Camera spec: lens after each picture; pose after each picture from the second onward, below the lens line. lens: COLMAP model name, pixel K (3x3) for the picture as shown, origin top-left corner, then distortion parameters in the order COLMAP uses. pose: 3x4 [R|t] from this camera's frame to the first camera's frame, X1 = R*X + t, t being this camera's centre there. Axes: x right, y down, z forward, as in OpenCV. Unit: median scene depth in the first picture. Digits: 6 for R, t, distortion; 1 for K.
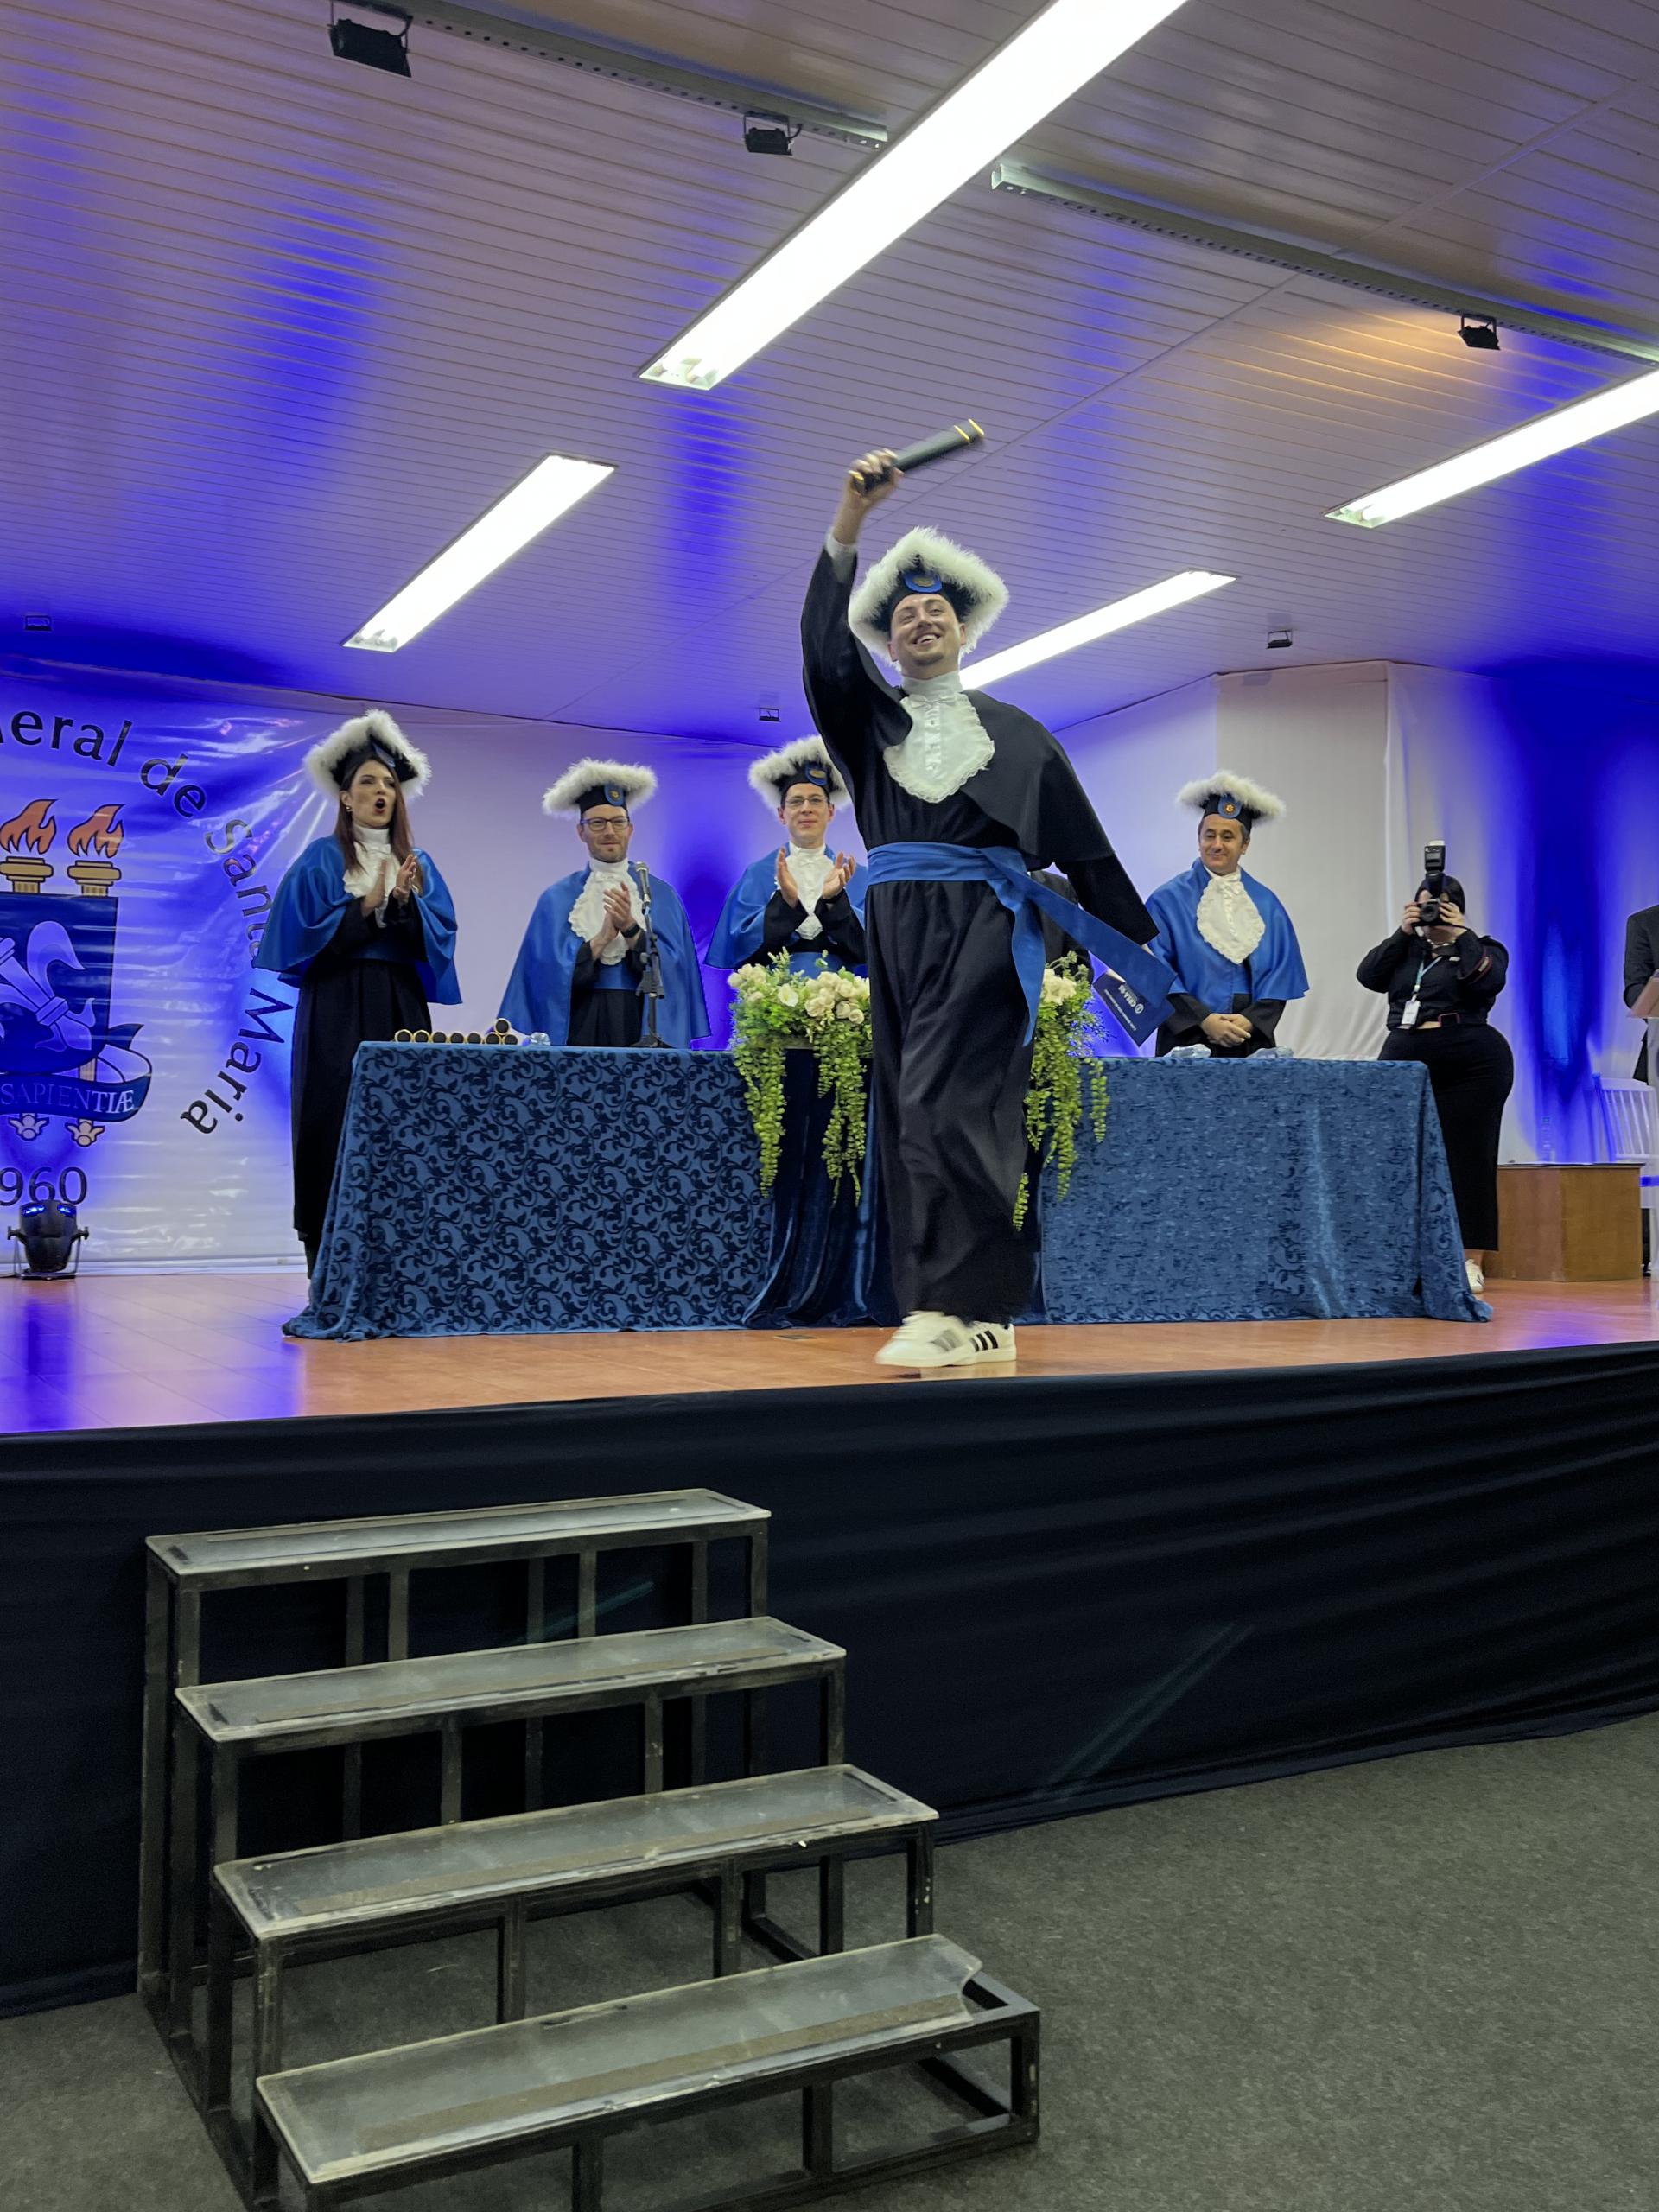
lens RADIAL K [[1988.1, 0, 816.6], [0, 1988.1, 1123.1], [0, 0, 1]] dist [0.089856, -0.108663]
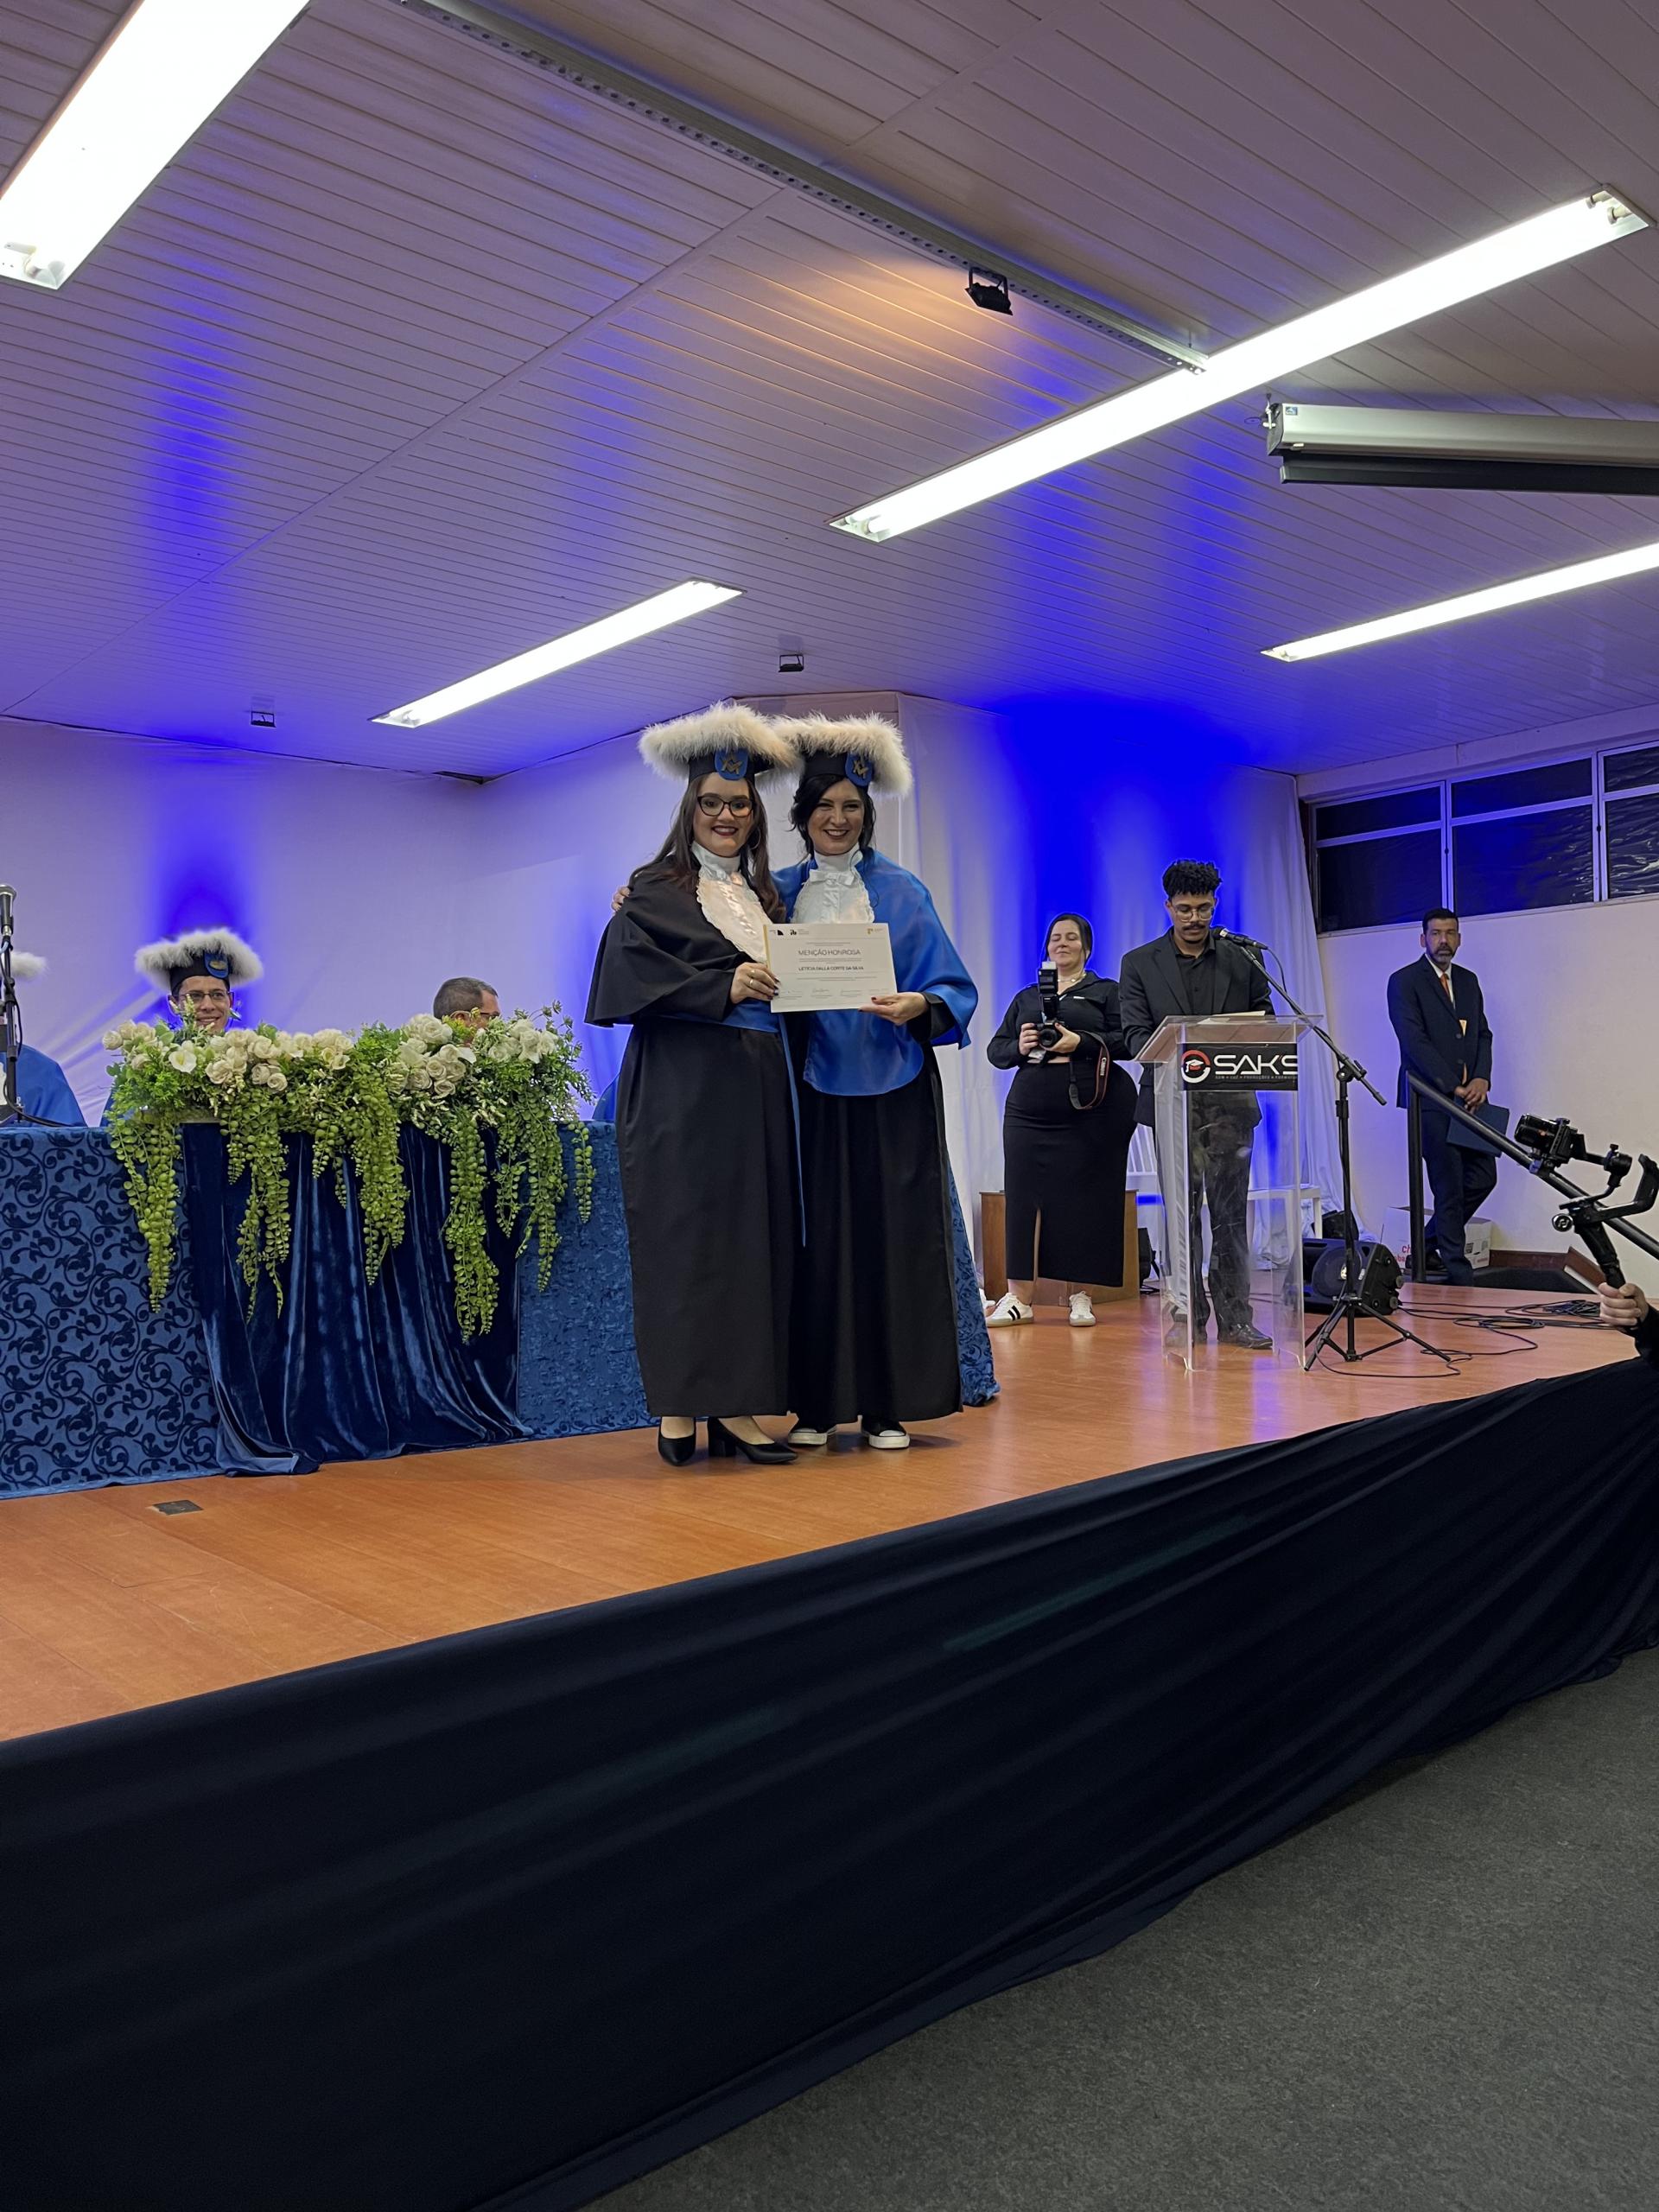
lens RADIAL K [[1679.9, 0, 832.1], [0, 1679.9, 1116.8], [0, 0, 1]] dist [0.051301, -0.056781]
pose [[0.972954, -0.015884, 0.230451, 0.085613], [0.012115, 0.999769, 0.017764, -0.051386], [-0.230680, -0.014492, 0.972922, 0.289282]]
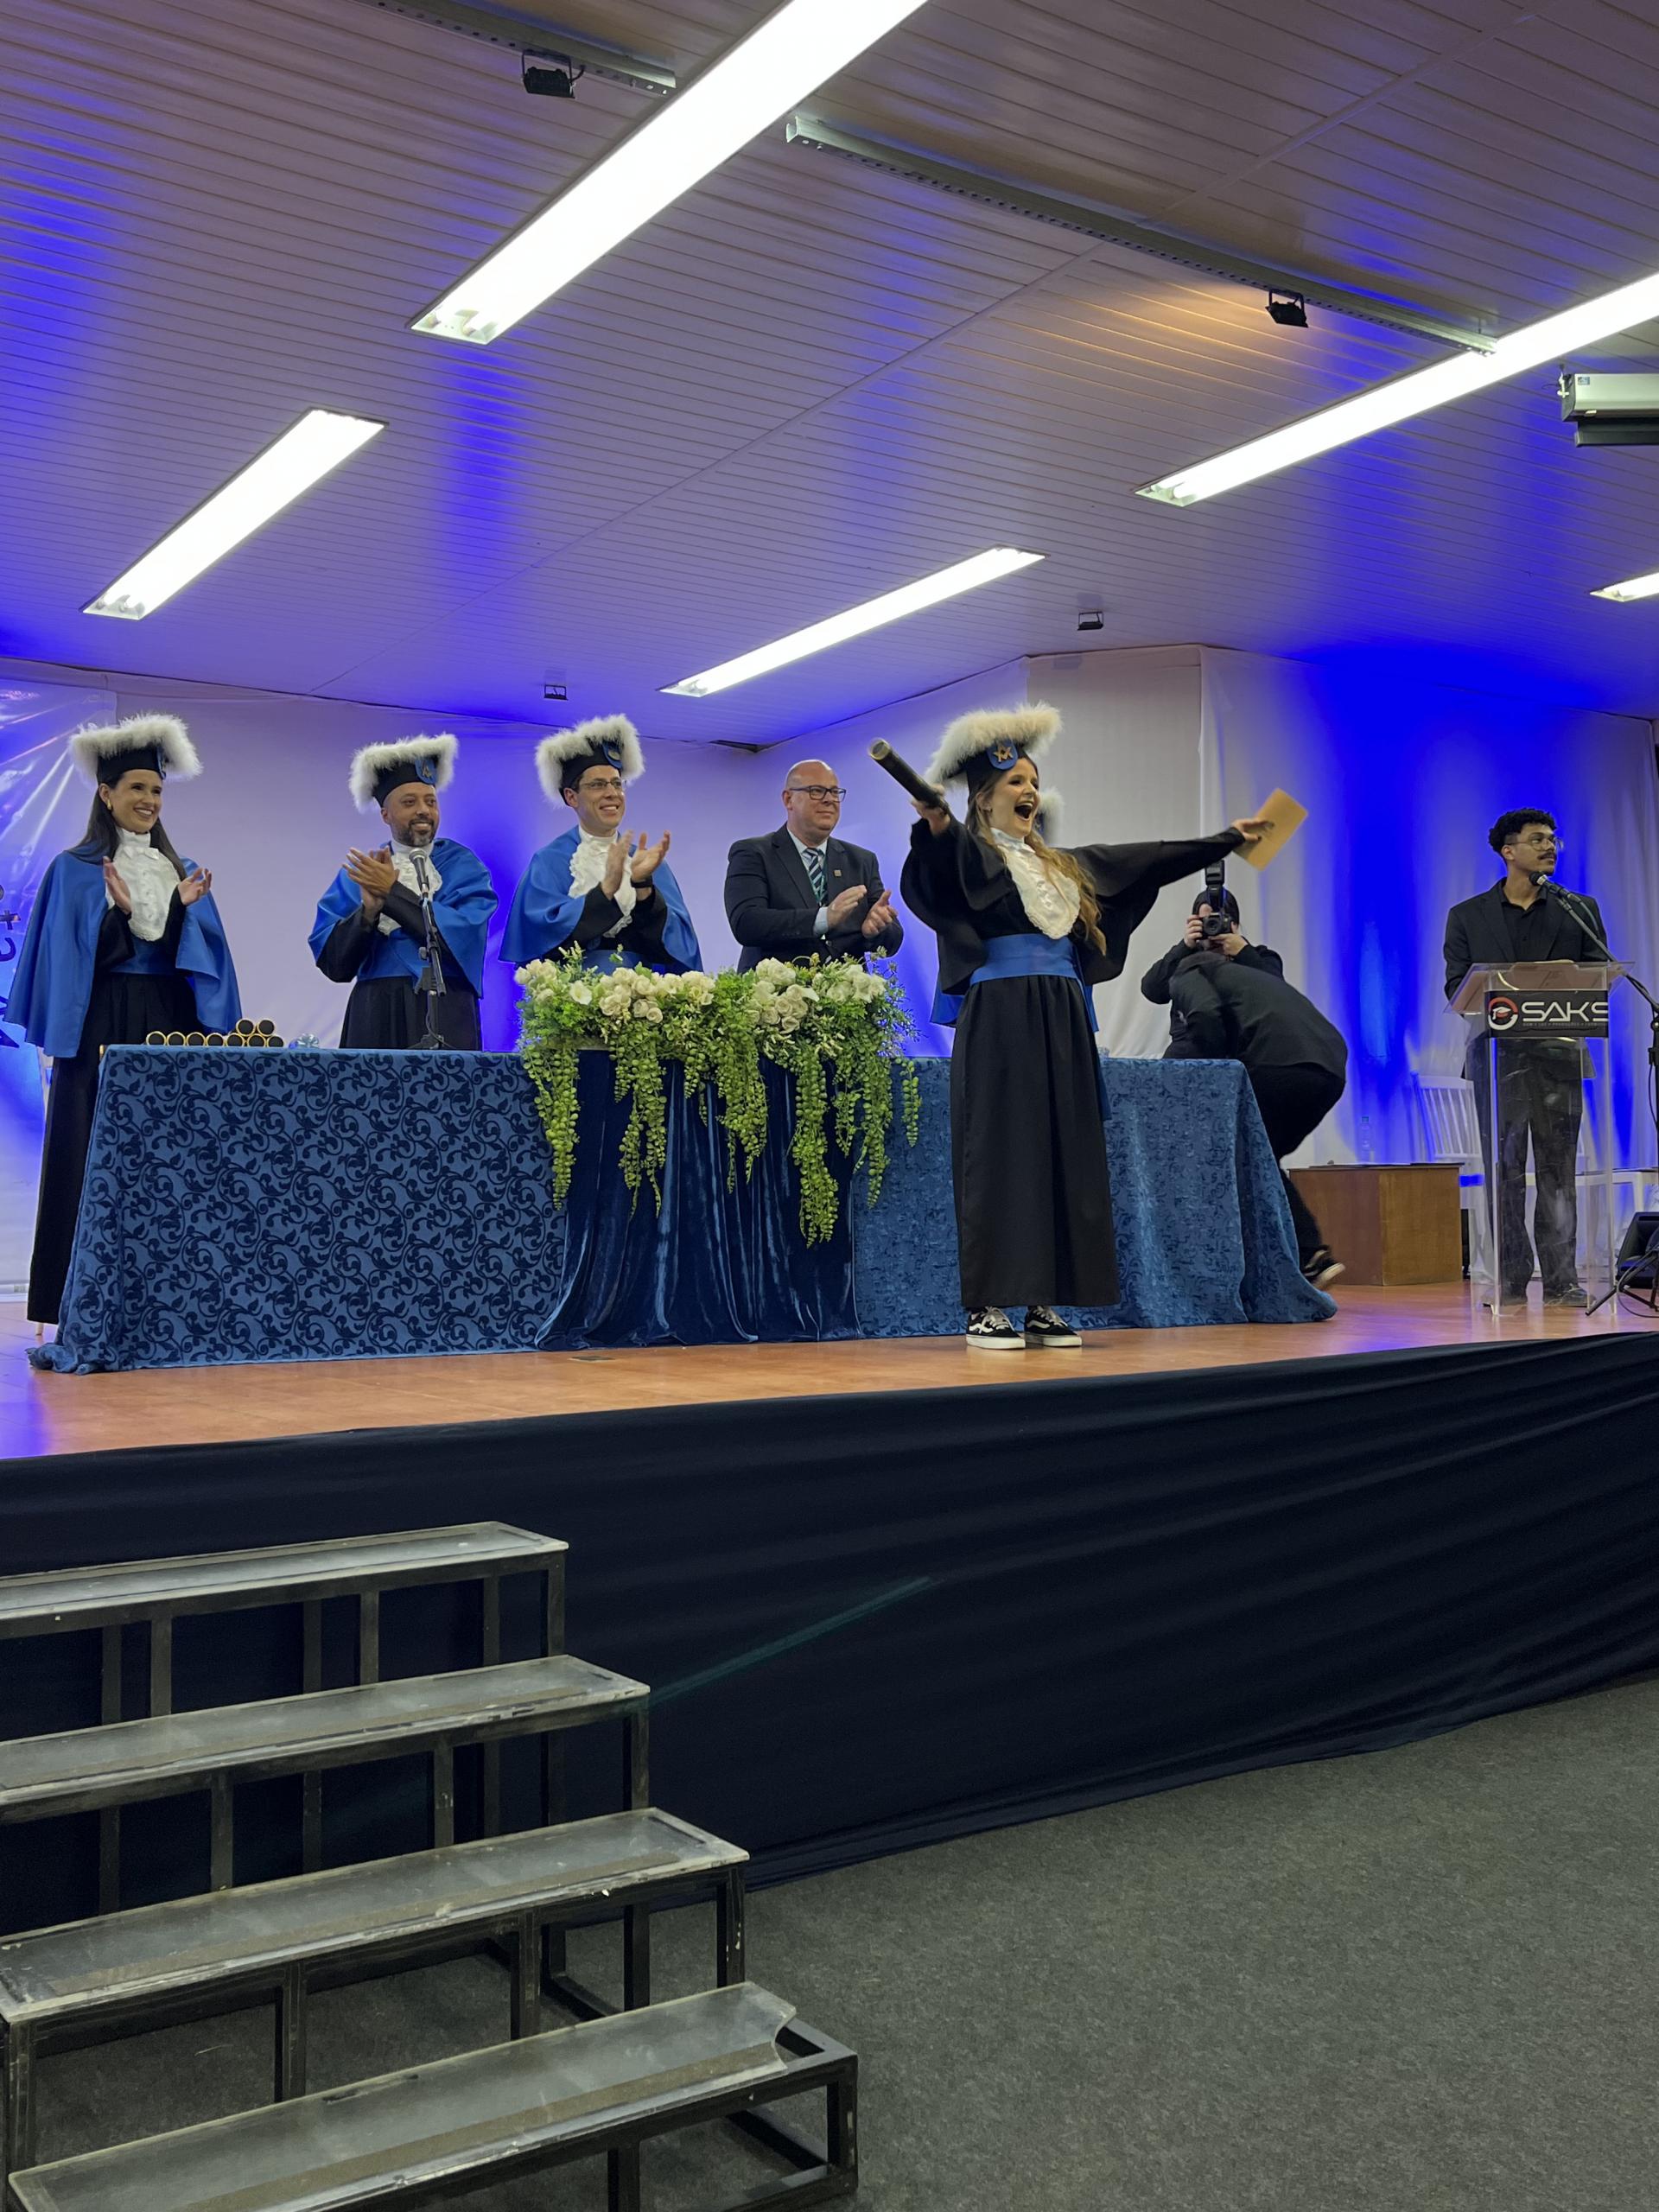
lens RADIAL K [[2129.9, 0, 829.7], [0, 2129.9, 1120.2], [0, 0, 1]] dist [0.099989, -0.130667]
pose [[0.994704, -0.009779, 0.102311, -0.001179], [0.010280, 0.999938, -0.004370, 0.001248], [-0.102262, 0.005399, 0.994743, -0.008960]]
